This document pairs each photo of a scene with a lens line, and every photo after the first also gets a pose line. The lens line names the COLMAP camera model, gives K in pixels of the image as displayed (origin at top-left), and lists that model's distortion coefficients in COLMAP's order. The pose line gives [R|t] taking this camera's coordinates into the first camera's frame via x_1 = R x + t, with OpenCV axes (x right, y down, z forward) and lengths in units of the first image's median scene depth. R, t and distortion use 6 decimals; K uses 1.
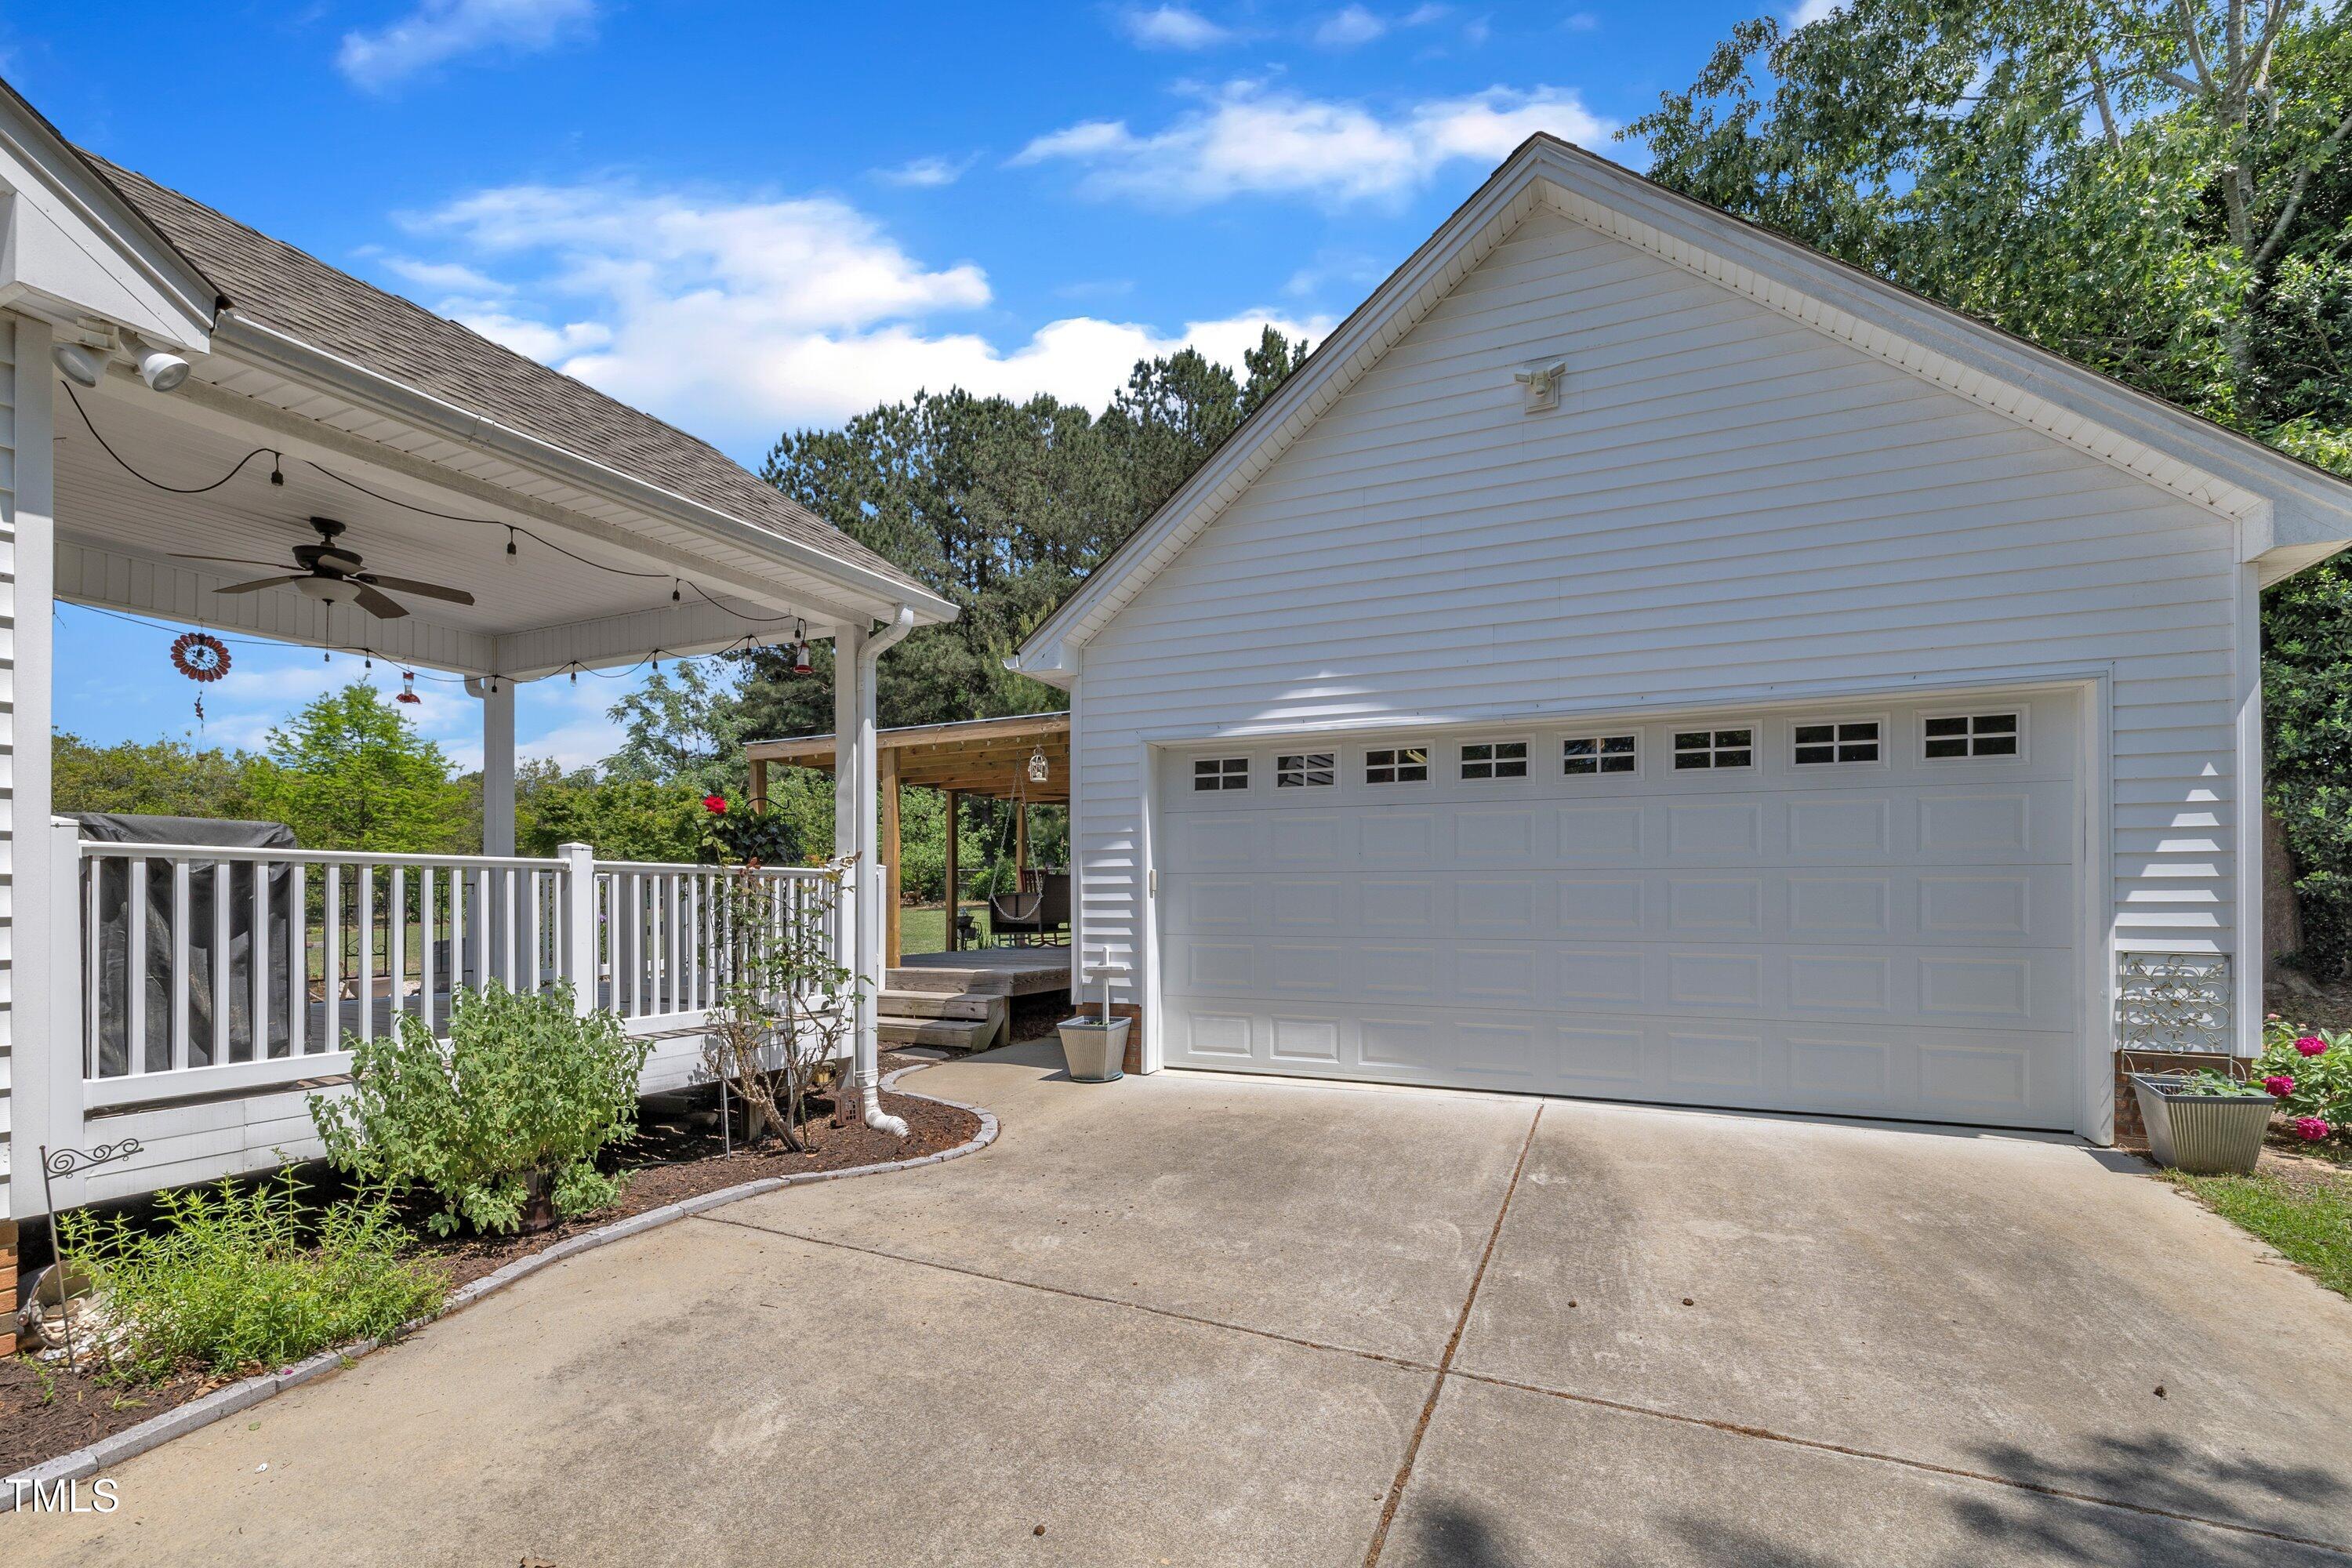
lens RADIAL K [[1007.4, 0, 1136.7], [0, 1007.4, 888.0], [0, 0, 1]] dist [0.000561, 0.000188]
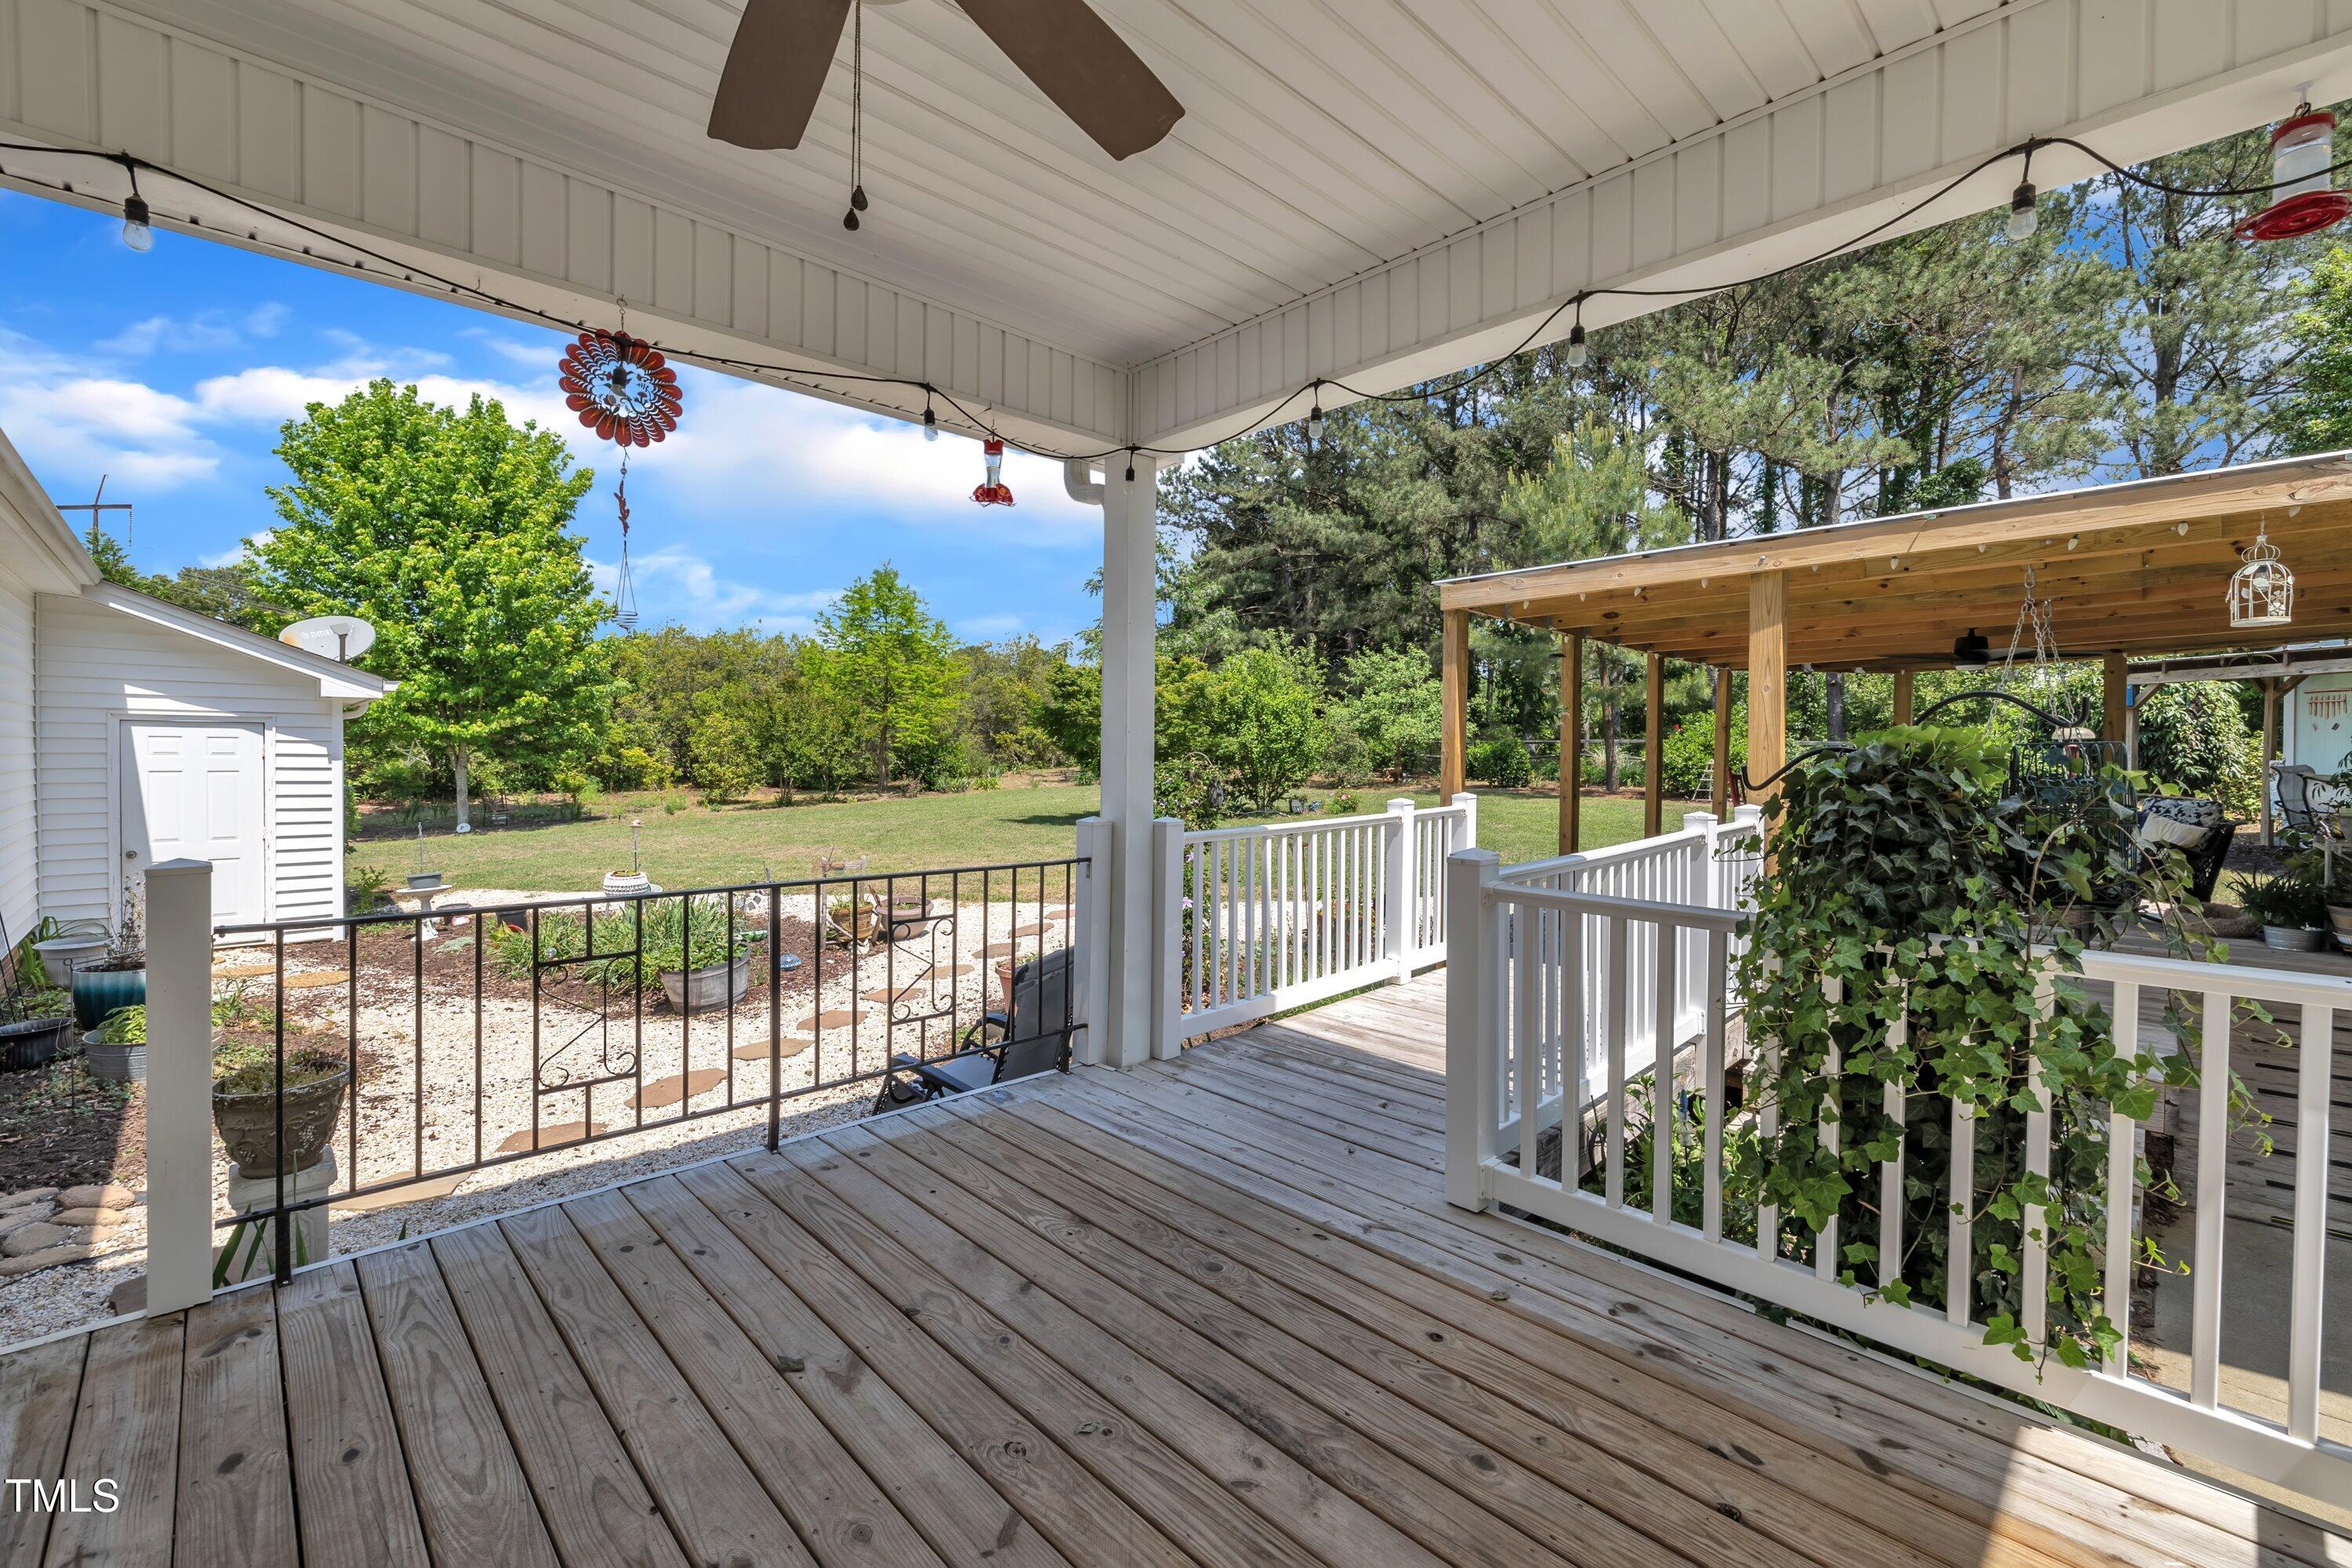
lens RADIAL K [[1007.4, 0, 1176.4], [0, 1007.4, 770.8], [0, 0, 1]] dist [0.000561, 0.000188]
pose [[0.931553, 0.016916, -0.363213, -0.091117], [-0.010042, 0.999733, 0.020806, -0.012650], [0.363468, -0.015734, 0.931474, 0.113646]]
